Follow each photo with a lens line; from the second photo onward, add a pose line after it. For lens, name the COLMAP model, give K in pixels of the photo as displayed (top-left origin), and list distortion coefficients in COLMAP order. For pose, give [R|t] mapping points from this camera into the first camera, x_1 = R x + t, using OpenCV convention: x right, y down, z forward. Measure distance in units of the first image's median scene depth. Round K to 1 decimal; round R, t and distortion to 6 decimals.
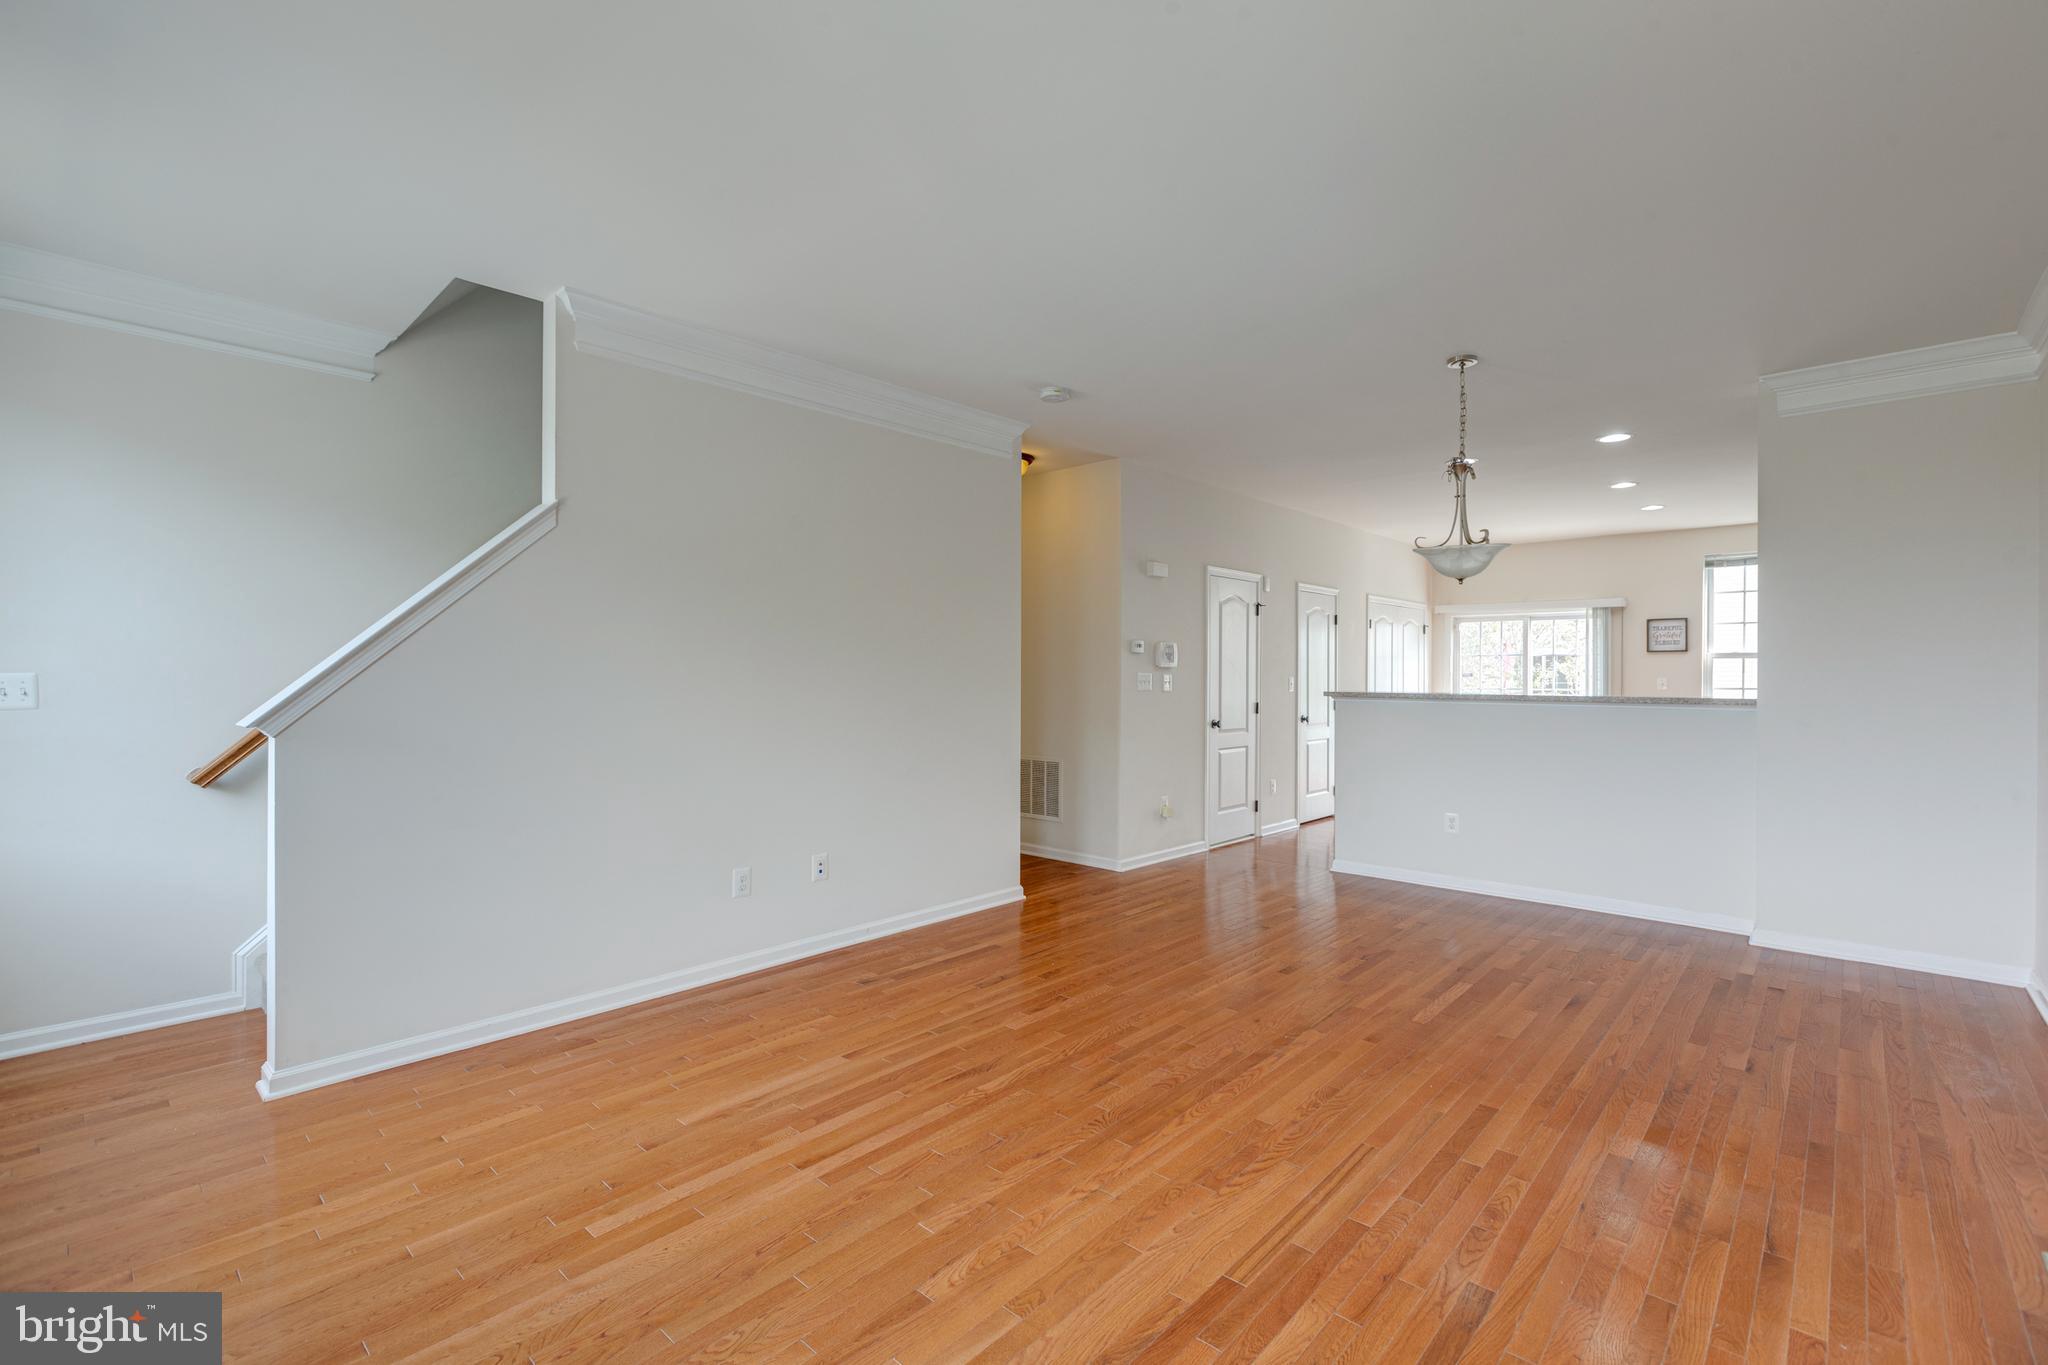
lens RADIAL K [[905.3, 0, 1028.8], [0, 905.3, 680.8], [0, 0, 1]] dist [-0.000375, 0.000628]
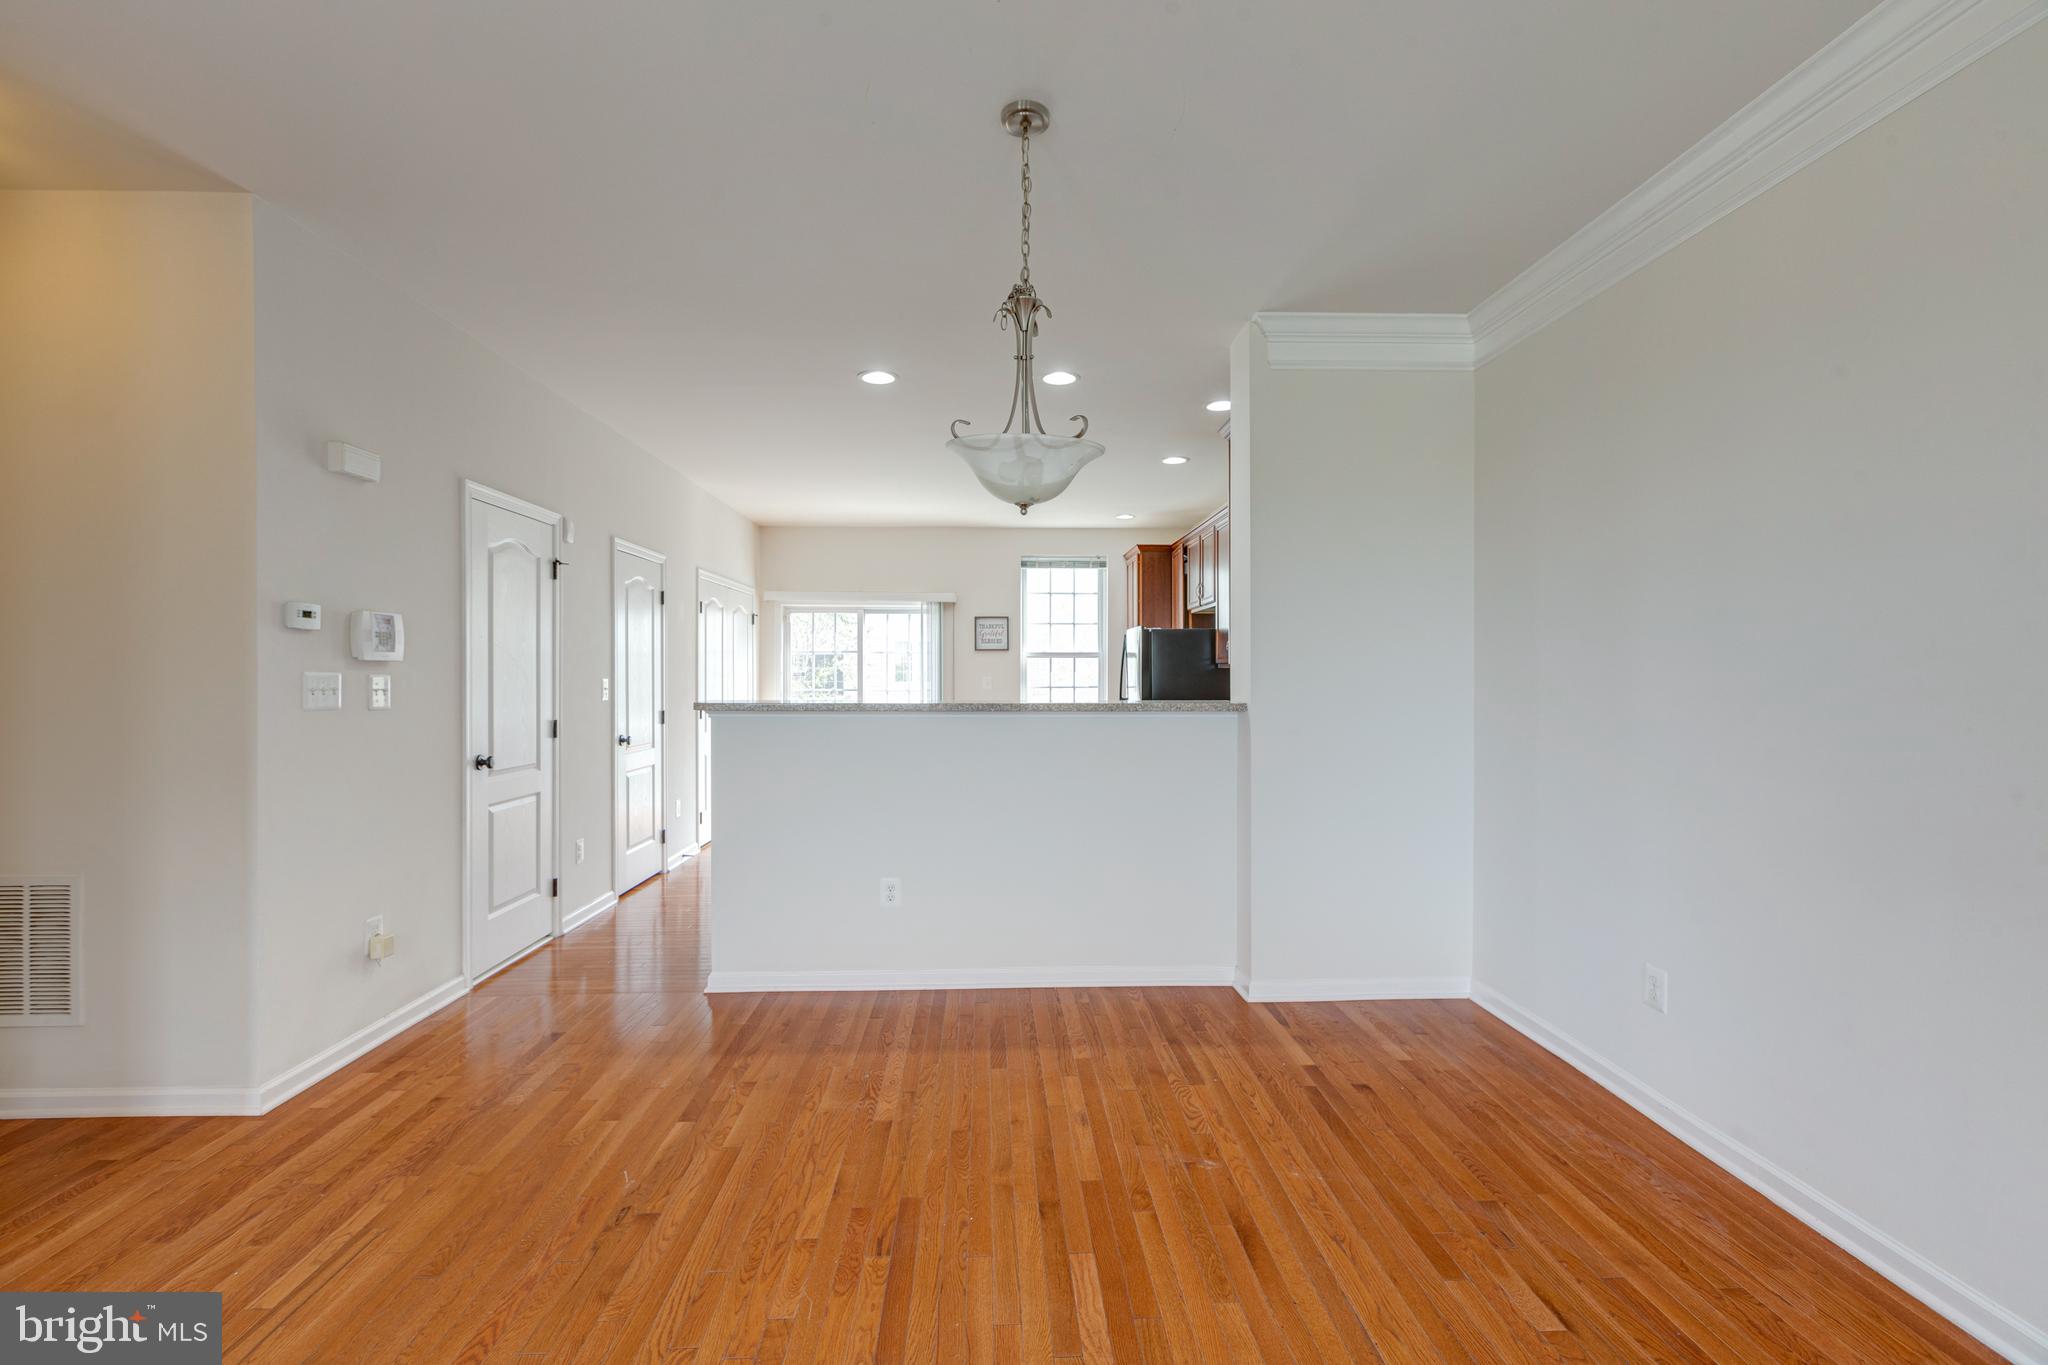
lens RADIAL K [[905.3, 0, 1026.5], [0, 905.3, 680.0], [0, 0, 1]] dist [-0.000375, 0.000628]
pose [[0.709000, -0.006352, 0.705180, 0.051586], [0.005898, 0.999978, 0.003077, -0.003742], [-0.705184, 0.001978, 0.709021, 0.383033]]
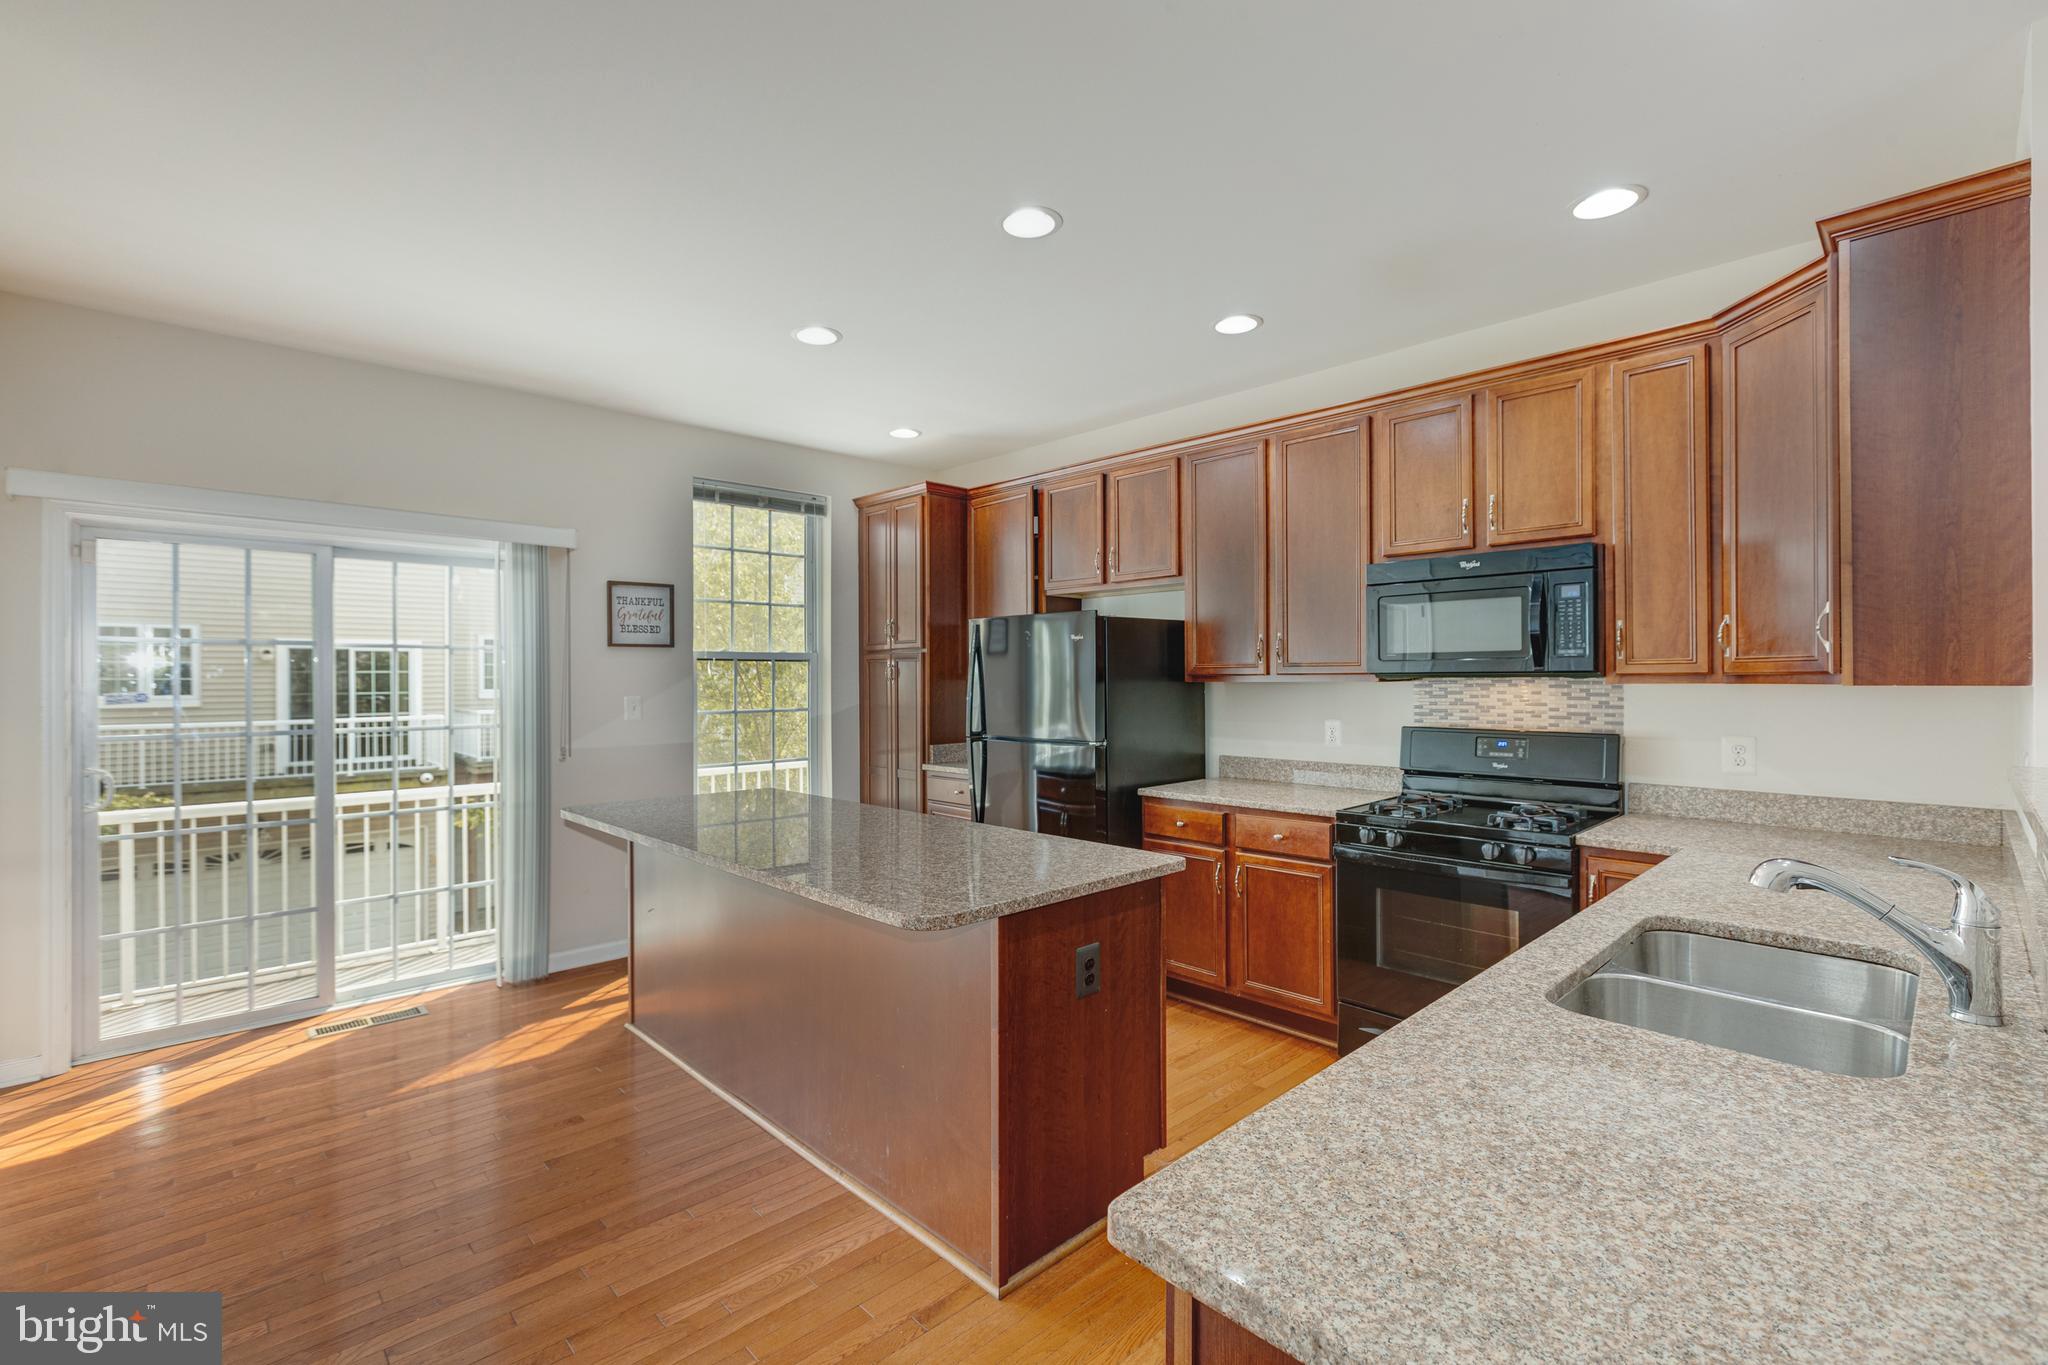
lens RADIAL K [[905.3, 0, 1026.6], [0, 905.3, 676.3], [0, 0, 1]] dist [-0.000375, 0.000628]
pose [[0.062581, -0.009156, 0.997998, 0.278141], [0.005905, 0.999944, 0.008803, -0.025697], [-0.998022, 0.005342, 0.062632, 1.039352]]
